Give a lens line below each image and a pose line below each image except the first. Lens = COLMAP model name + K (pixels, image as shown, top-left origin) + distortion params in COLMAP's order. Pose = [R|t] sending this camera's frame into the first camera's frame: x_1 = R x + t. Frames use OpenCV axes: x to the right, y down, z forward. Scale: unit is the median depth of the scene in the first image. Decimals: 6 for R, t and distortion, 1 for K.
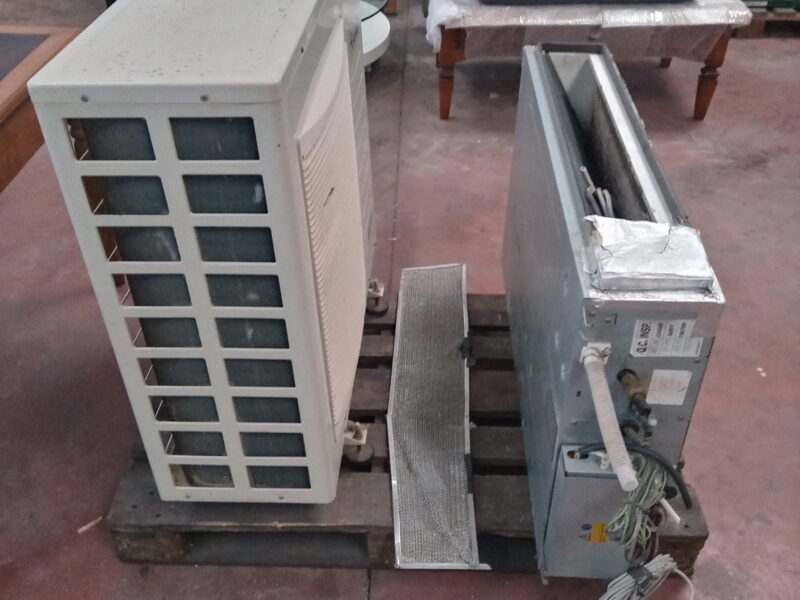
lens RADIAL K [[771.0, 0, 400.0], [0, 771.0, 300.0], [0, 0, 1]] dist [0.062059, -0.002287]
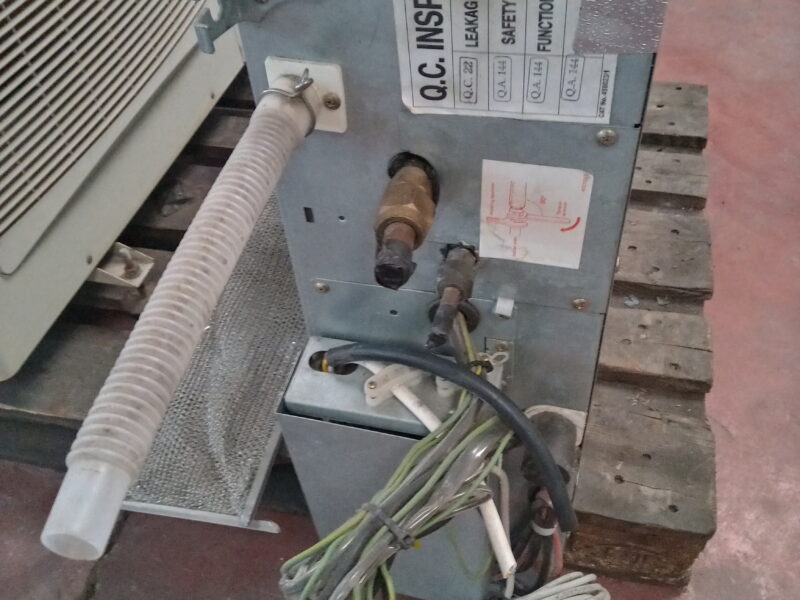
lens RADIAL K [[771.0, 0, 400.0], [0, 771.0, 300.0], [0, 0, 1]] dist [0.062059, -0.002287]
pose [[0.973399, 0.110896, -0.200490, 0.360590], [-0.068134, 0.975578, 0.208819, 0.079852], [0.218751, -0.189604, 0.957183, 0.640174]]
